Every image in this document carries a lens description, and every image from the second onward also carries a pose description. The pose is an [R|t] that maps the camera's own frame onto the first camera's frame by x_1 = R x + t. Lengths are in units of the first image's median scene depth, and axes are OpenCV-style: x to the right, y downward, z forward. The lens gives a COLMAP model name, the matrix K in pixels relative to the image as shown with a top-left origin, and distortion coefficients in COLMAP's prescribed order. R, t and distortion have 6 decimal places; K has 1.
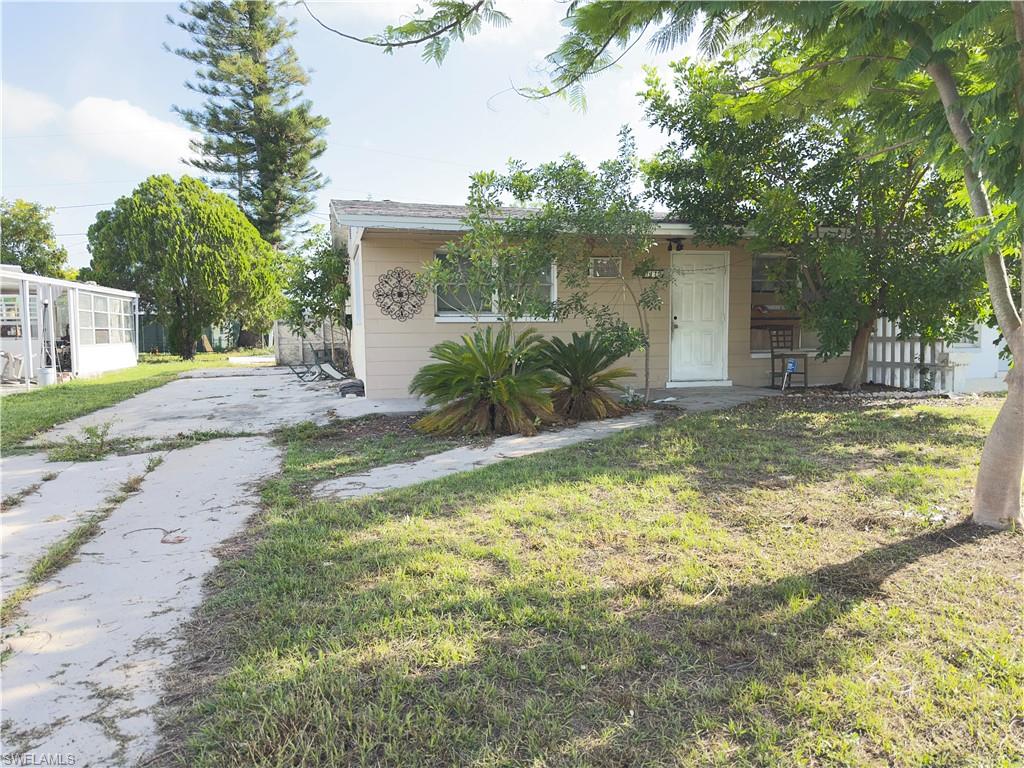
lens RADIAL K [[712.3, 0, 512.0], [0, 712.3, 384.0], [0, 0, 1]] dist [0.051758, -0.063194]
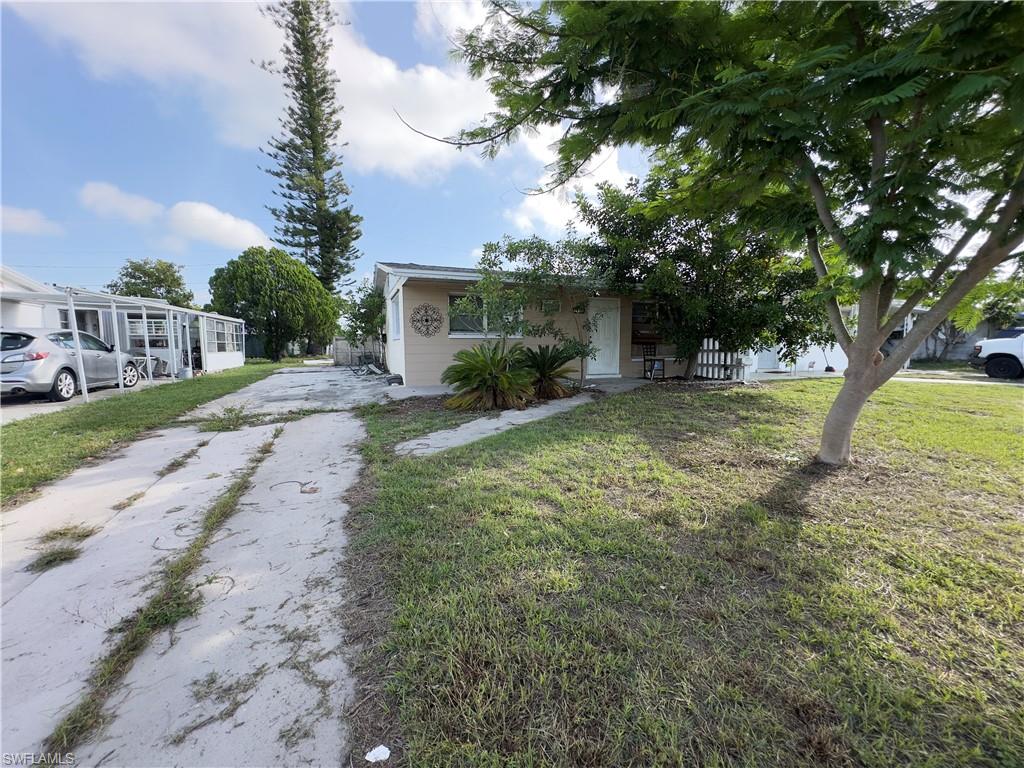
lens RADIAL K [[402.6, 0, 512.0], [0, 402.6, 384.0], [0, 0, 1]] dist [-0.001152, -0.000222]
pose [[0.992690, -0.005518, 0.120565, -0.086635], [0.003096, 0.999790, 0.020272, -0.002494], [-0.120651, -0.019751, 0.992498, 0.089942]]
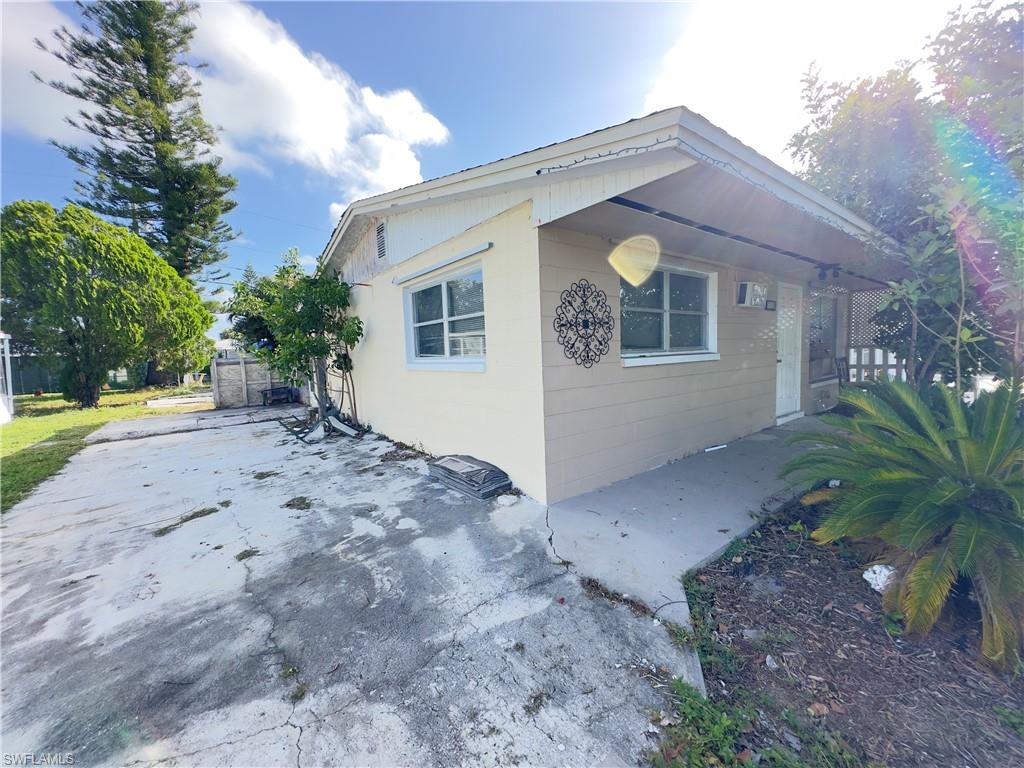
lens RADIAL K [[402.6, 0, 512.0], [0, 402.6, 384.0], [0, 0, 1]] dist [-0.001152, -0.000222]
pose [[0.916922, -0.052866, 0.395550, -0.391083], [0.055117, 0.998464, 0.005682, -0.087981], [-0.395243, 0.016592, 0.918427, 0.783212]]
